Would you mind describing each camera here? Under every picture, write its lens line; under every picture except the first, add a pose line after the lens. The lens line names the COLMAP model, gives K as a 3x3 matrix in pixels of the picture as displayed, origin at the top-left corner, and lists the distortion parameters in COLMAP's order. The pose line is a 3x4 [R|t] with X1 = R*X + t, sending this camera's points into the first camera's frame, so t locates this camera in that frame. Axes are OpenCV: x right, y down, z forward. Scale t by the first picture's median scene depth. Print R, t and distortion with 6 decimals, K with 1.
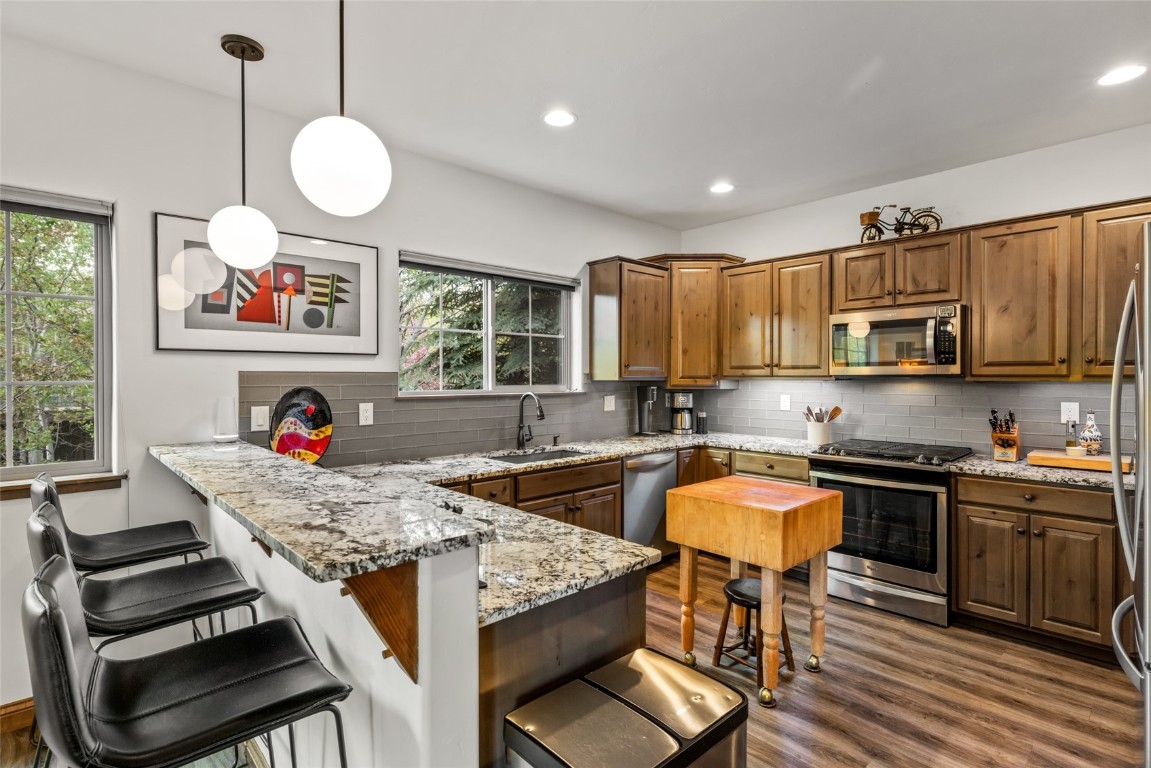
lens RADIAL K [[558.4, 0, 570.9], [0, 558.4, 381.9], [0, 0, 1]] dist [0.000055, -0.000019]
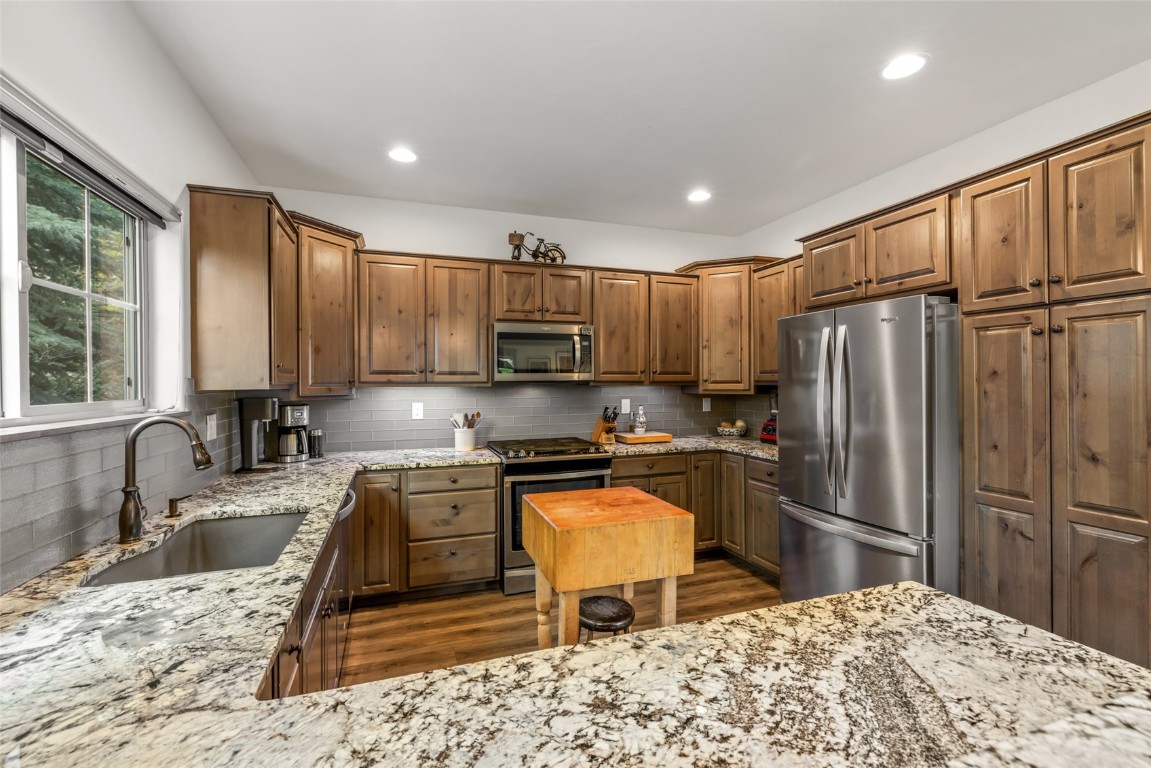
lens RADIAL K [[499.7, 0, 574.1], [0, 499.7, 384.0], [0, 0, 1]] dist [-0.000854, 0.000034]
pose [[0.399532, -0.003824, 0.916711, -0.361253], [0.014180, 0.999897, -0.002009, -0.003530], [-0.916610, 0.013802, 0.399545, 0.558642]]
